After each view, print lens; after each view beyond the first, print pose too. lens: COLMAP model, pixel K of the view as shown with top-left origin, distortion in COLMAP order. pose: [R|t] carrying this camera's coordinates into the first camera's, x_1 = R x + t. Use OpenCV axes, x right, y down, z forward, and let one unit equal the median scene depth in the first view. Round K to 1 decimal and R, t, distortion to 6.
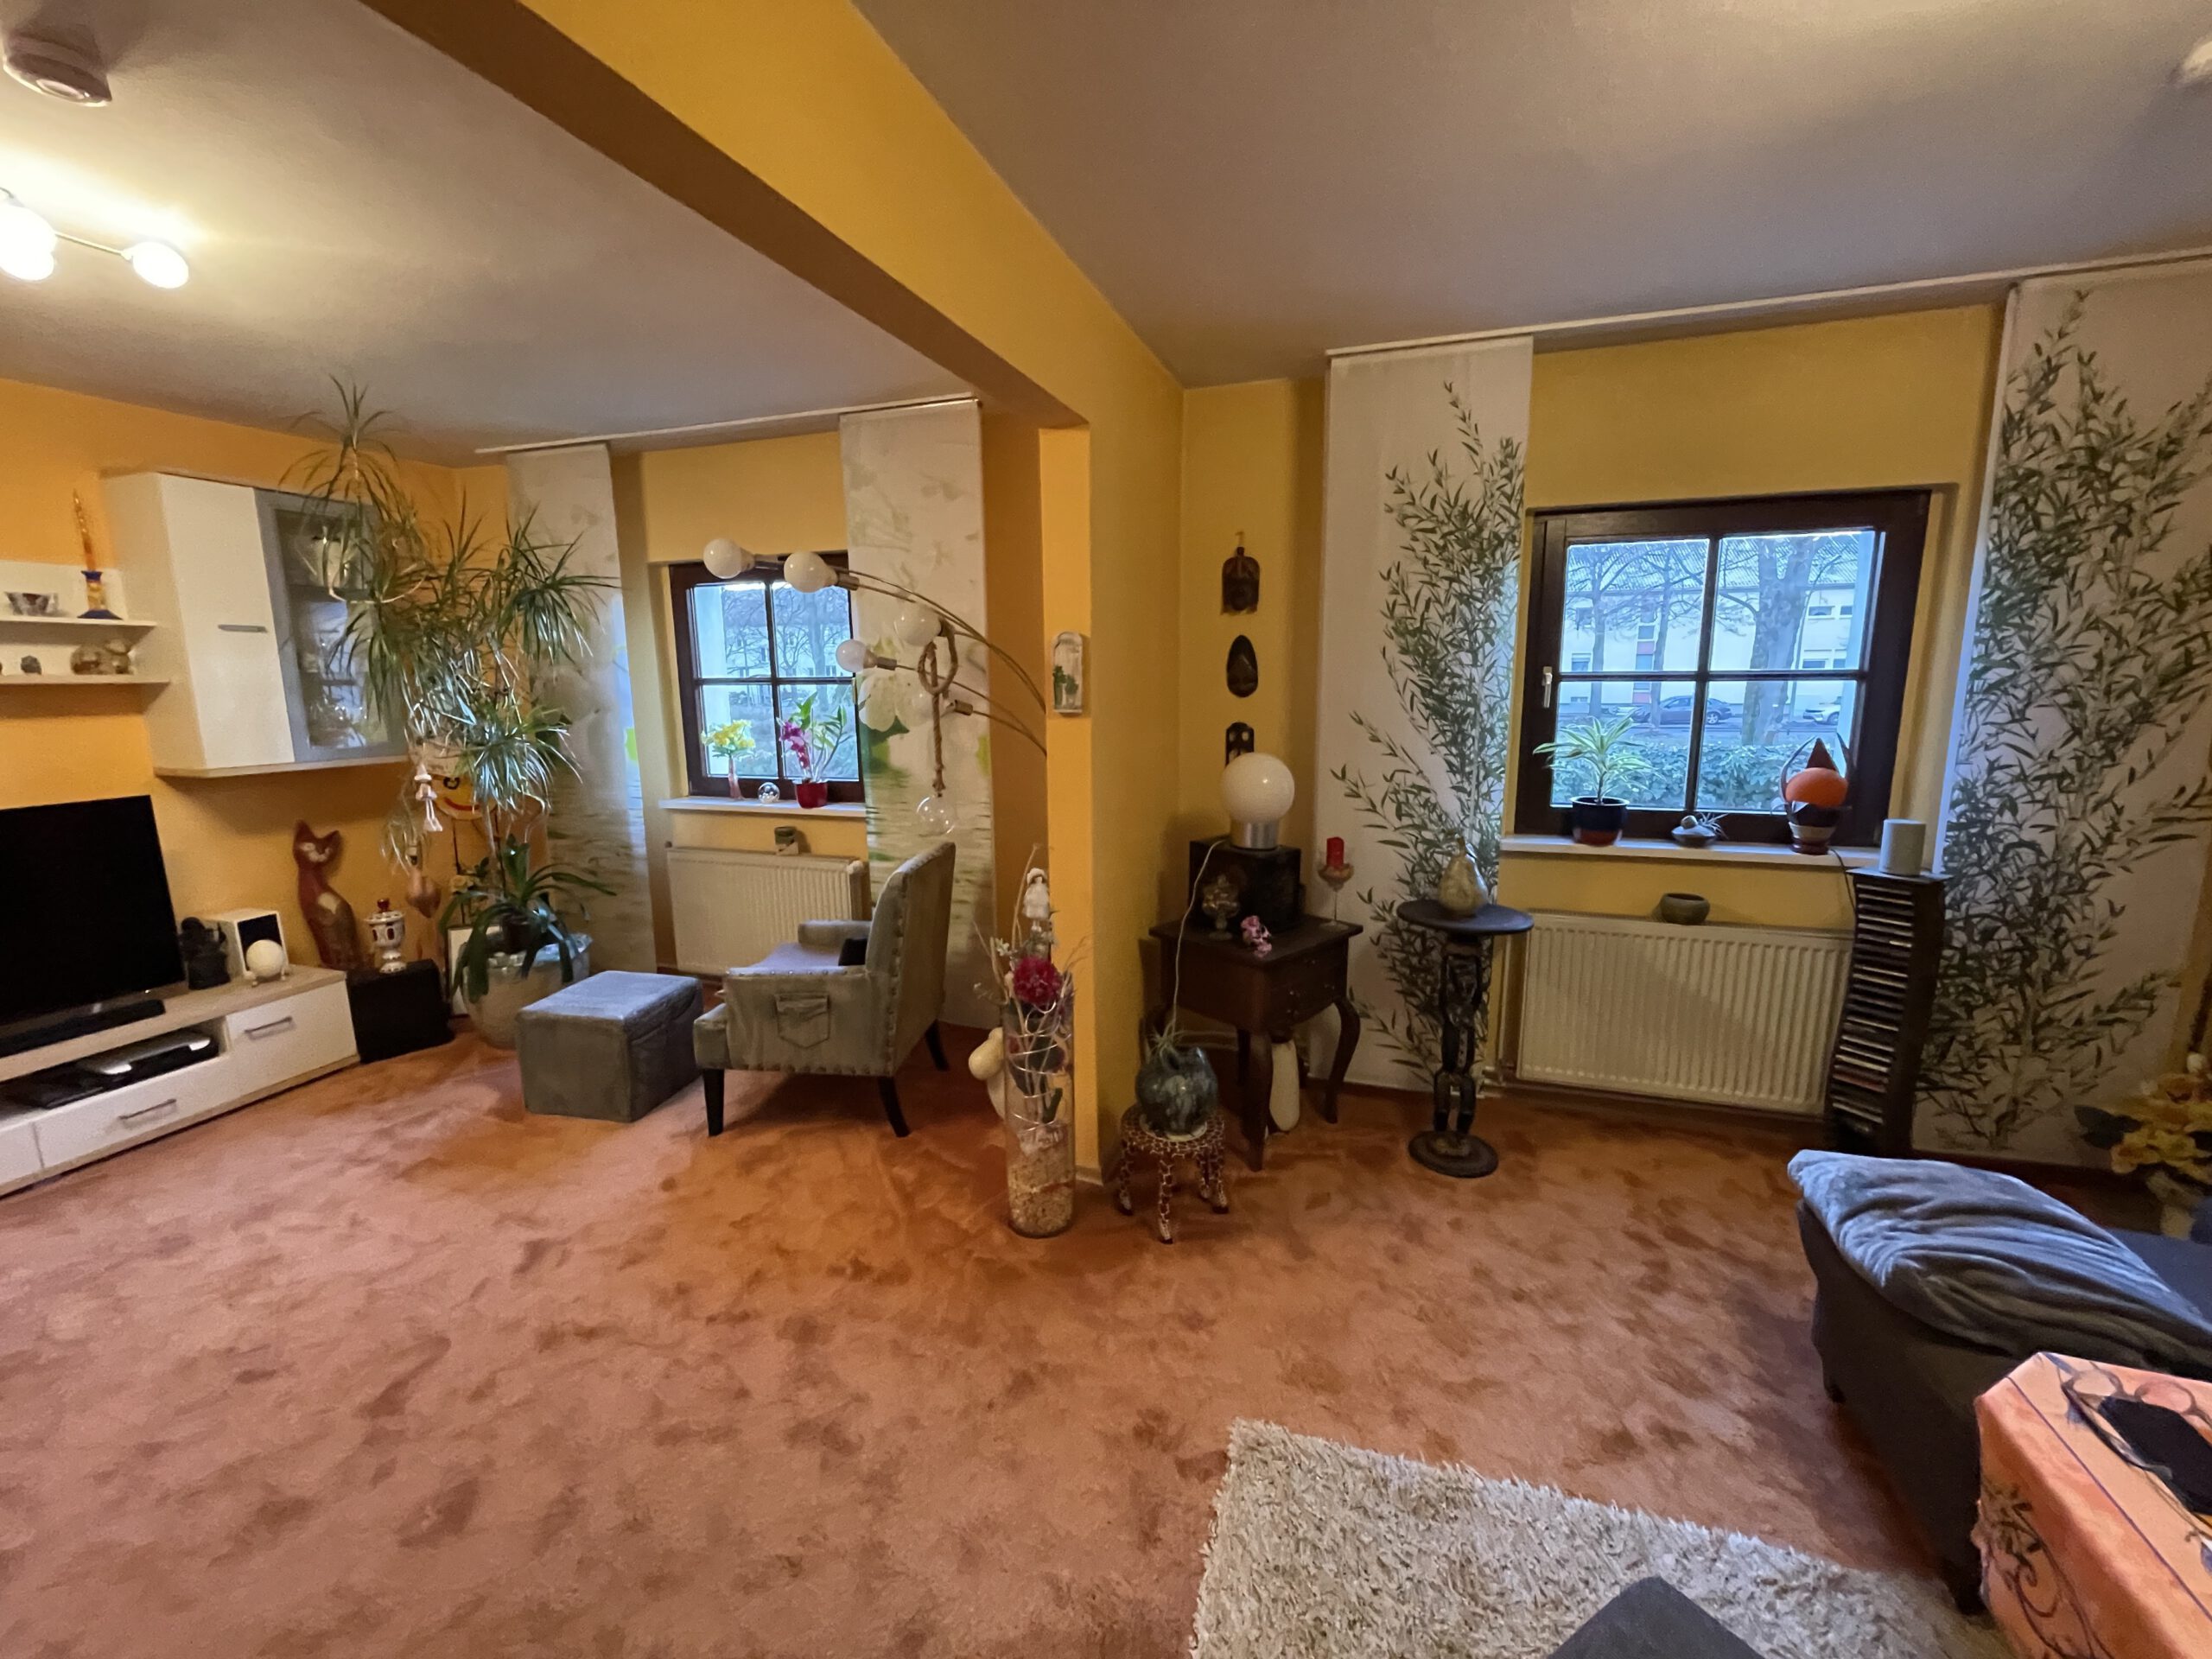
lens RADIAL K [[890.5, 0, 1106.9], [0, 890.5, 824.3], [0, 0, 1]] dist [-0.001687, 0.000449]
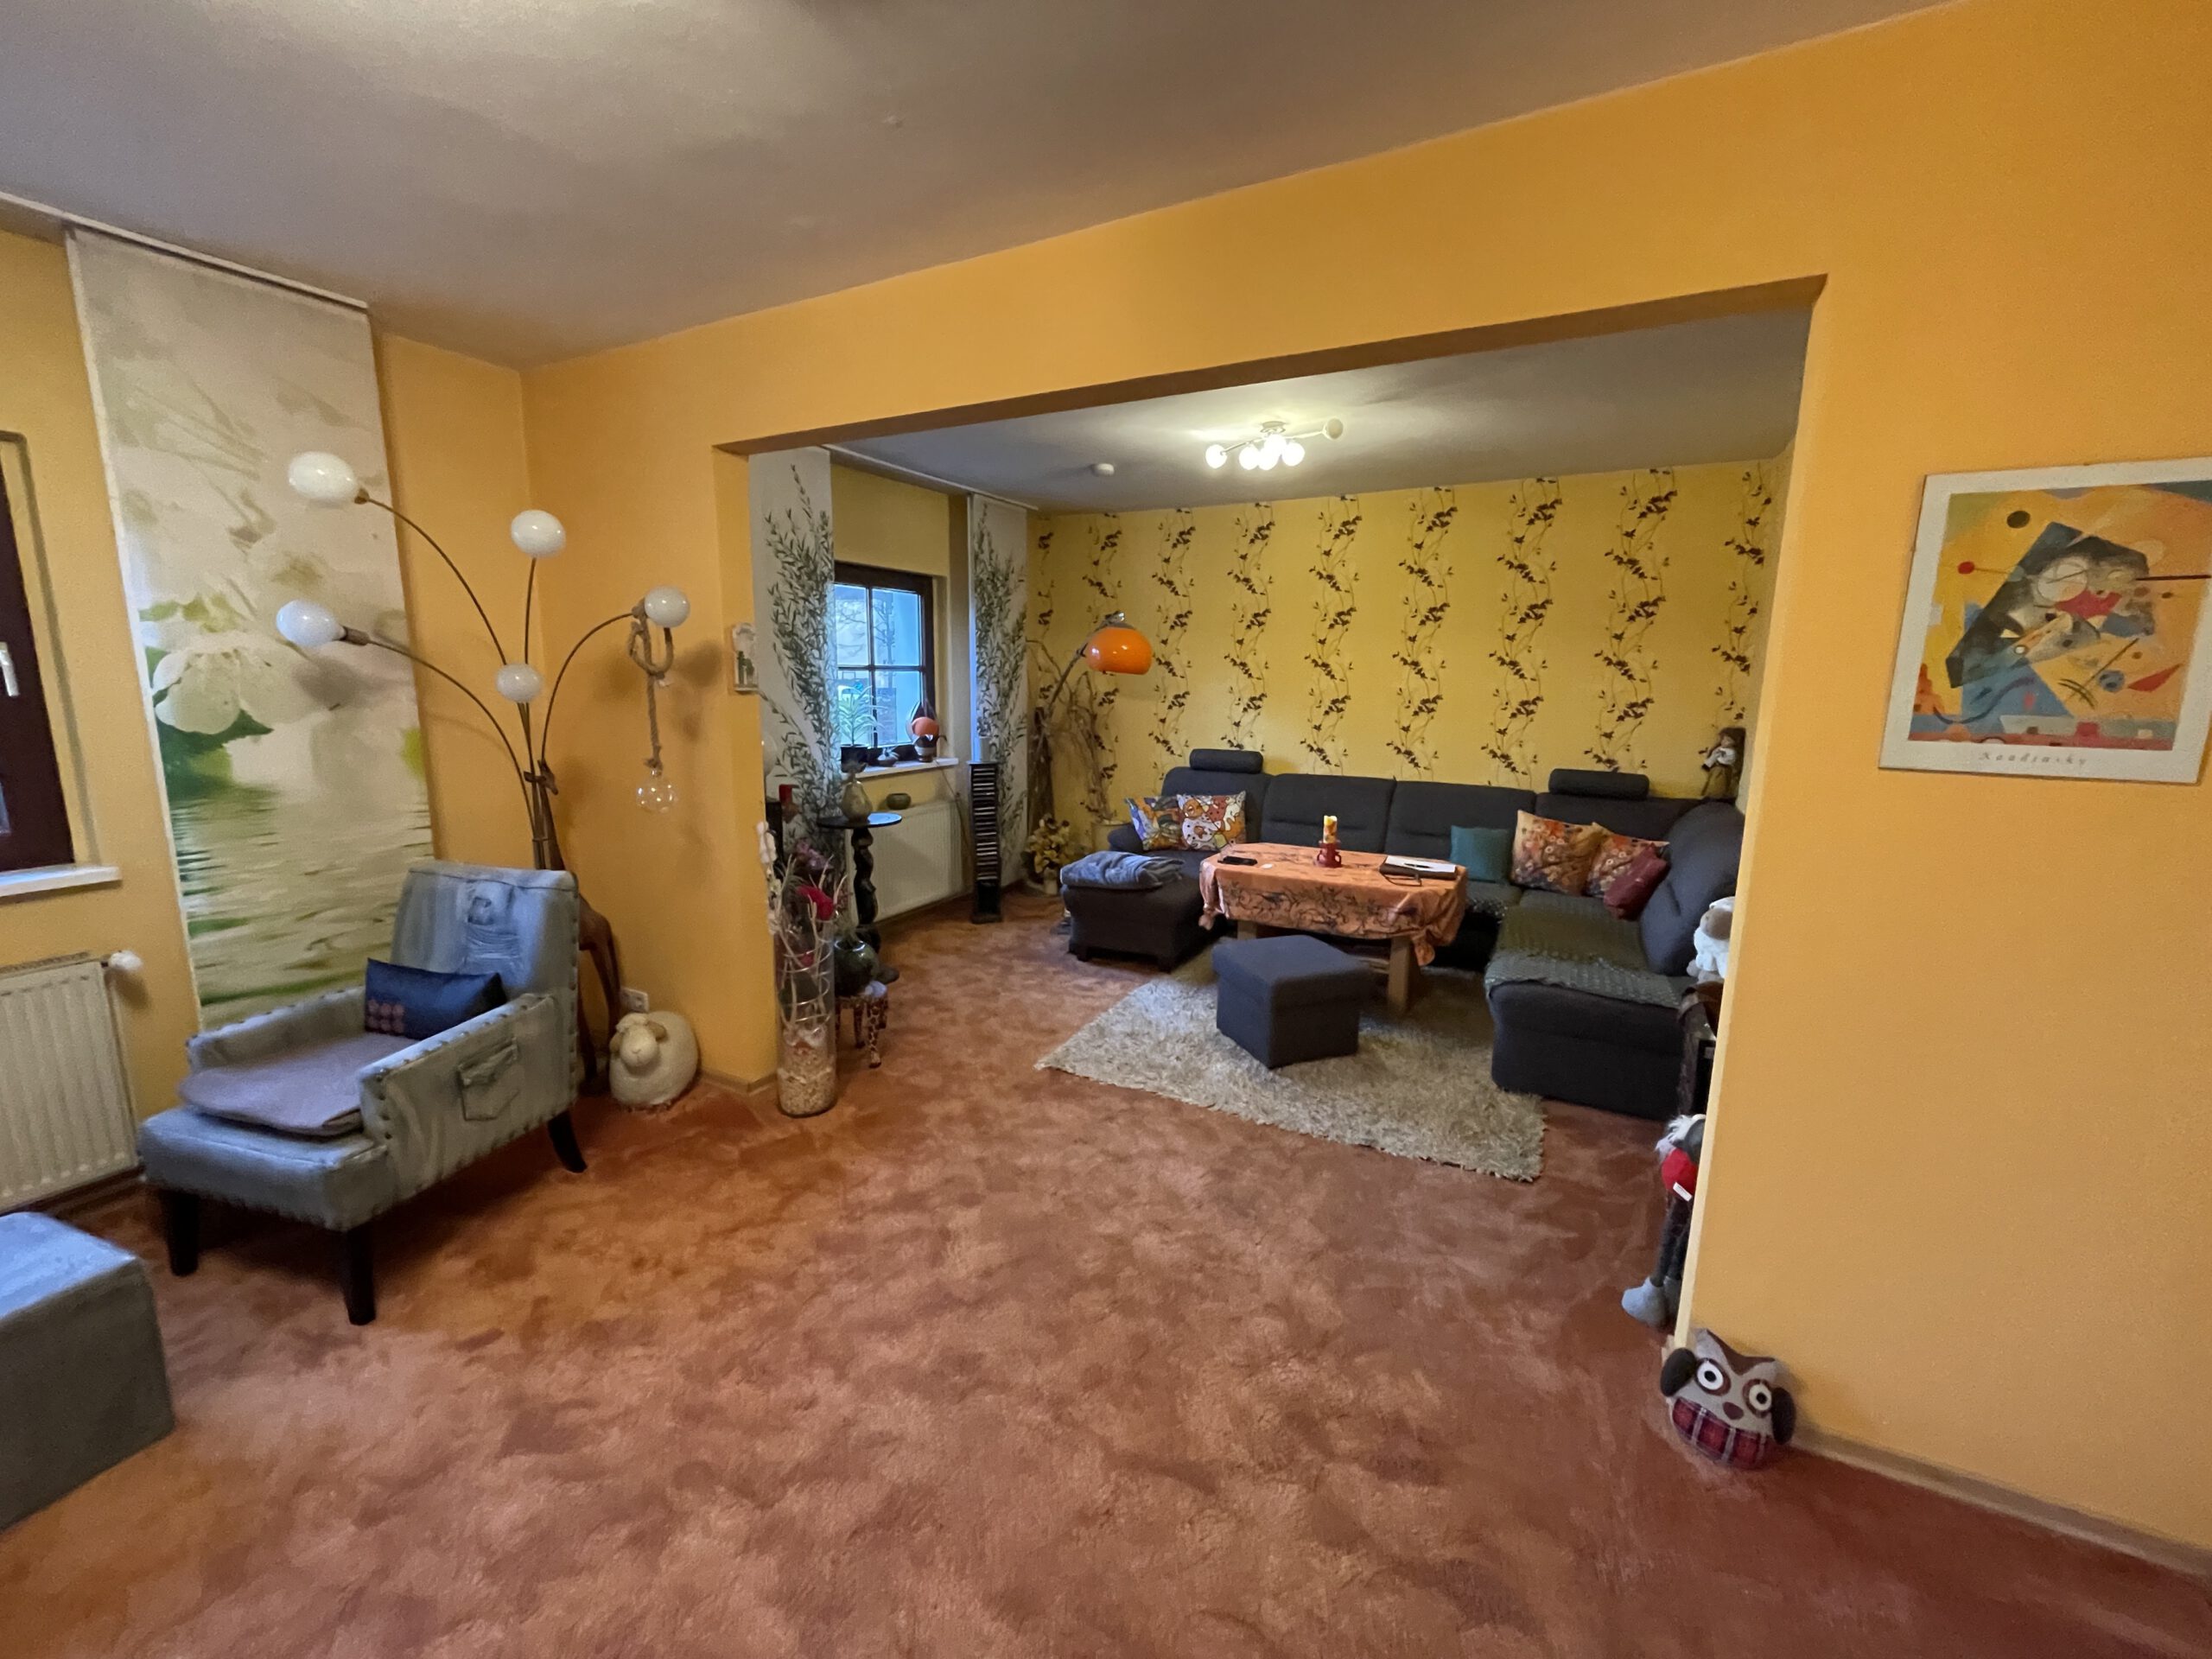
lens RADIAL K [[890.5, 0, 1102.1], [0, 890.5, 826.3], [0, 0, 1]] dist [-0.001687, 0.000449]
pose [[0.168725, -0.158259, 0.972875, -1.005668], [0.154104, 0.979123, 0.132549, -0.027816], [-0.973542, 0.127560, 0.189591, 0.290179]]
